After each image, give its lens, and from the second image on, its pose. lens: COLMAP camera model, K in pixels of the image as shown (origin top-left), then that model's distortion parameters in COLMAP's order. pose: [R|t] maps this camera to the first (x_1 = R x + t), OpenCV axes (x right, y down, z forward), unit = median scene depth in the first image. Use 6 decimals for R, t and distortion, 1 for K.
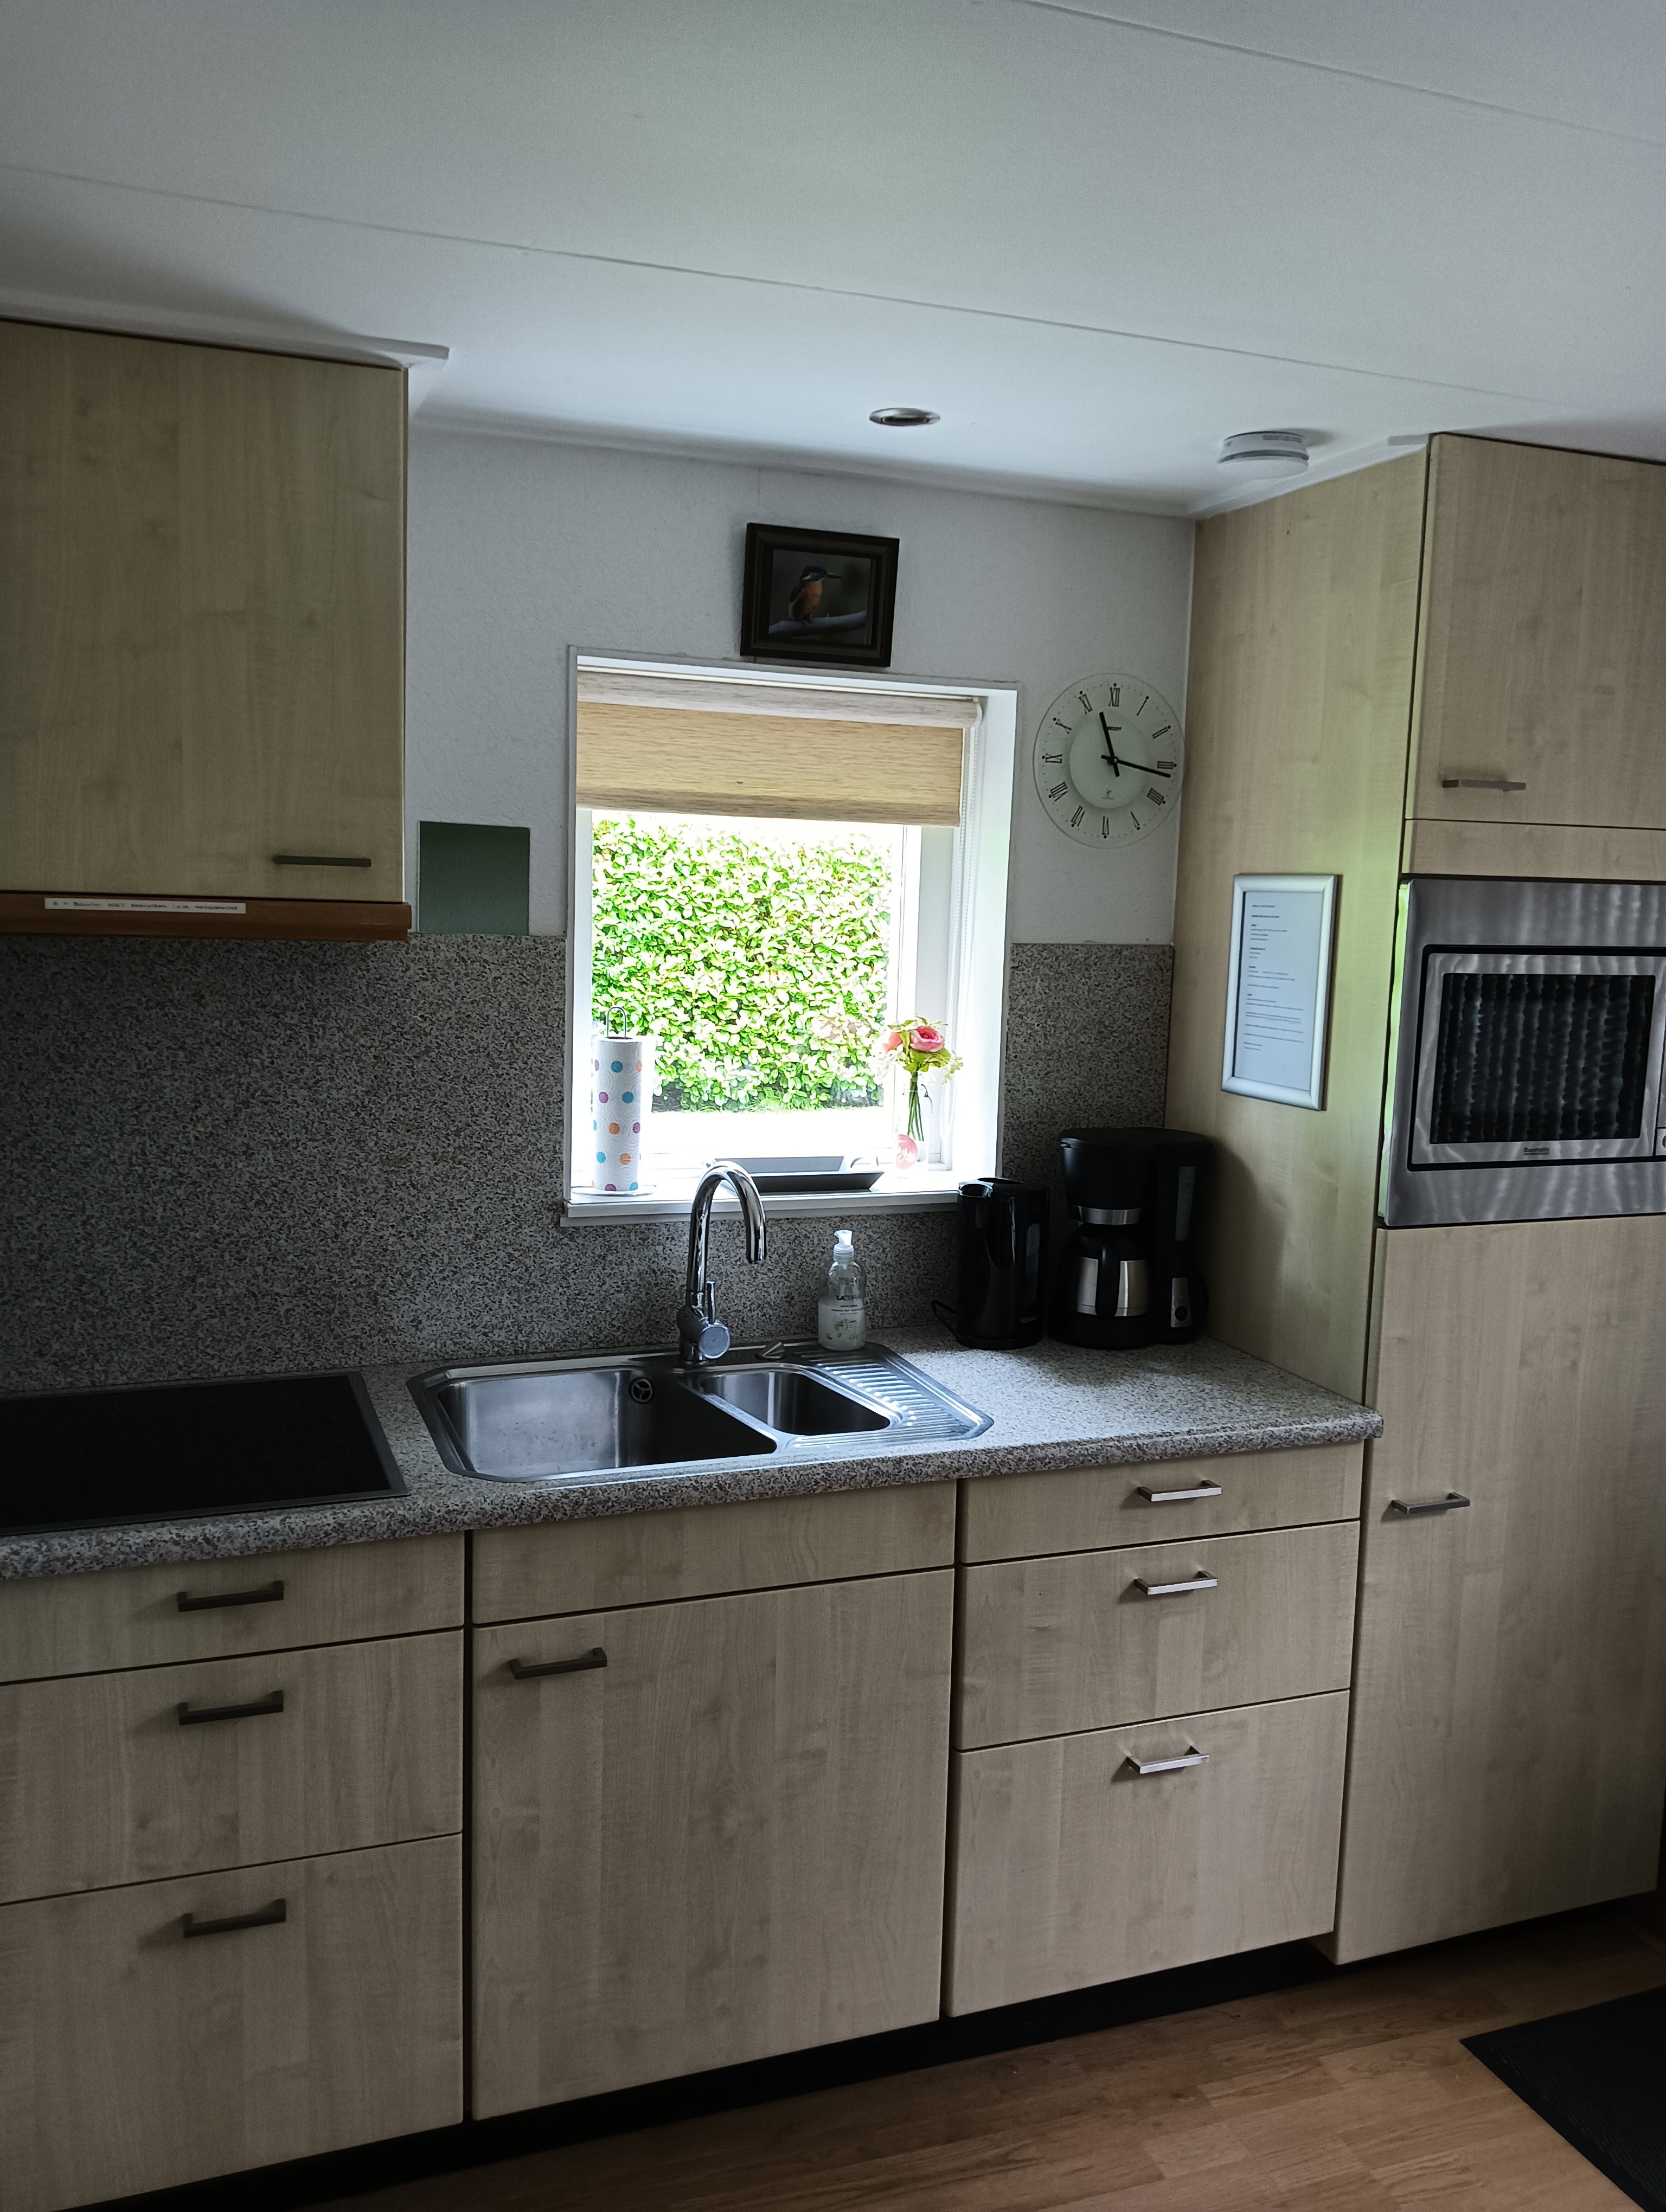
lens RADIAL K [[1765.7, 0, 818.5], [0, 1765.7, 1088.6], [0, 0, 1]] dist [0.134609, -0.247421]
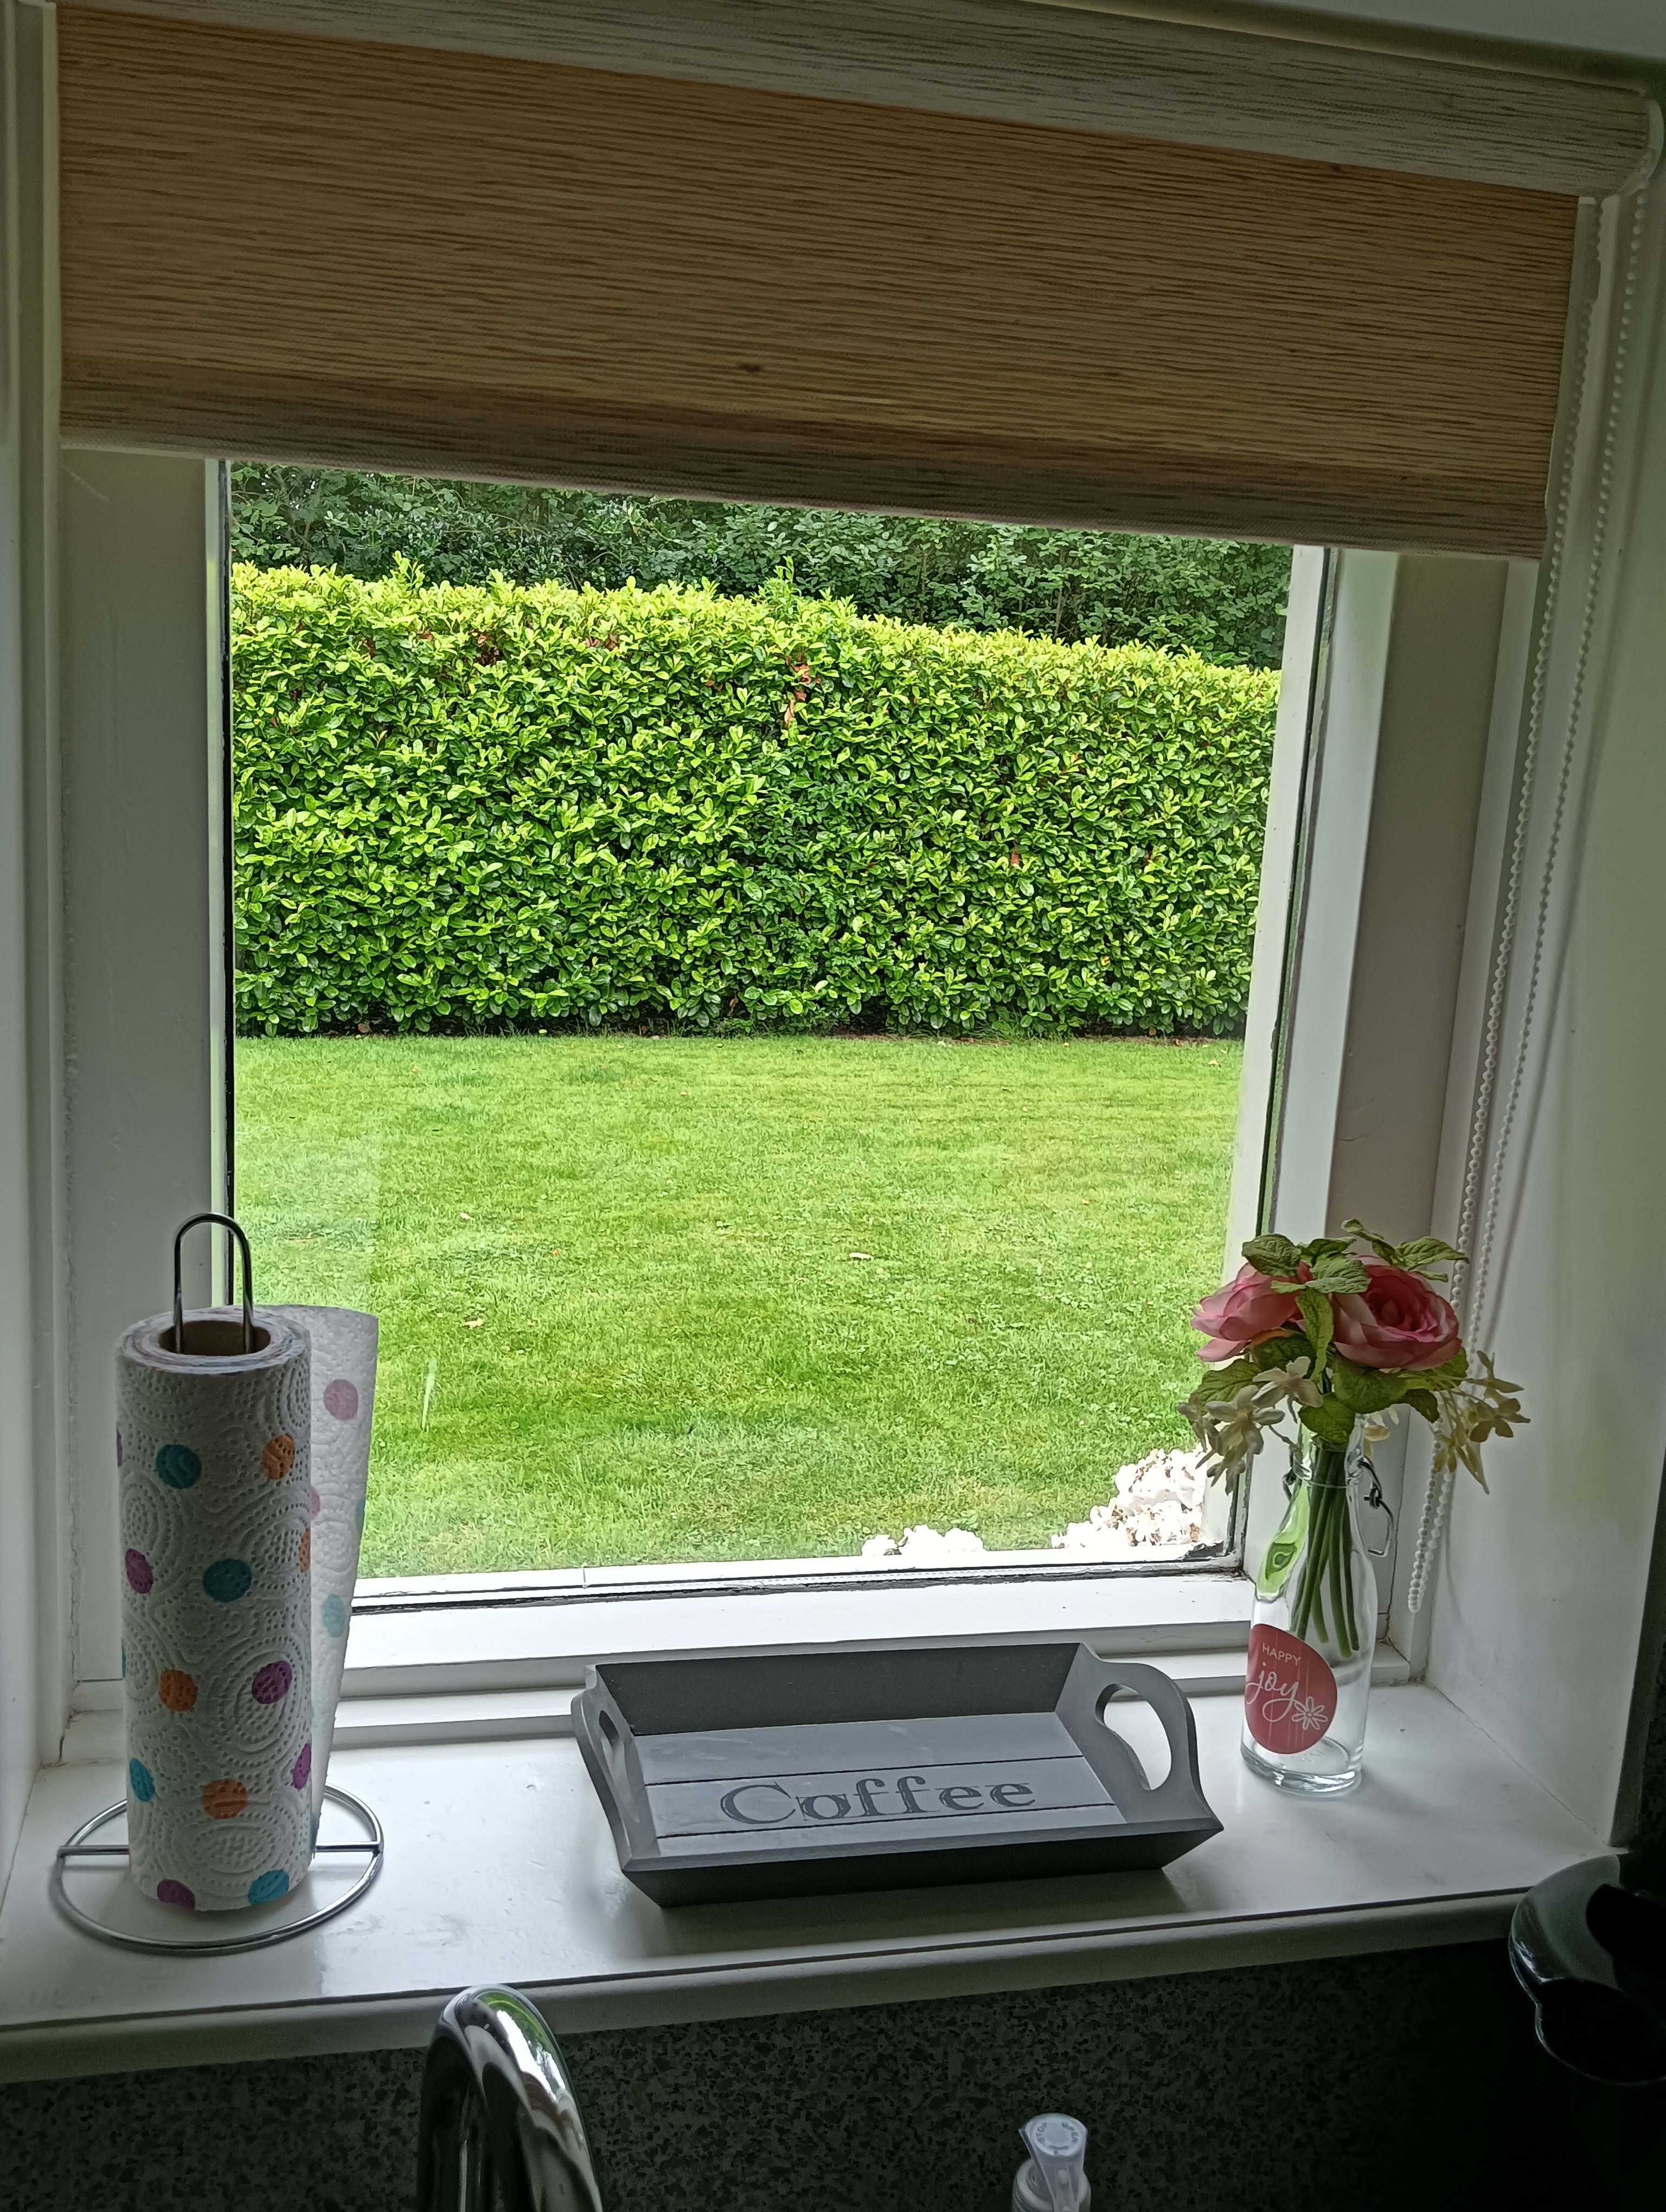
lens RADIAL K [[1765.7, 0, 818.5], [0, 1765.7, 1088.6], [0, 0, 1]] dist [0.134609, -0.247421]
pose [[0.988778, 0.047190, -0.141746, 0.003230], [-0.035333, 0.995751, 0.085038, -0.028522], [0.145157, -0.079075, 0.986244, 0.237692]]
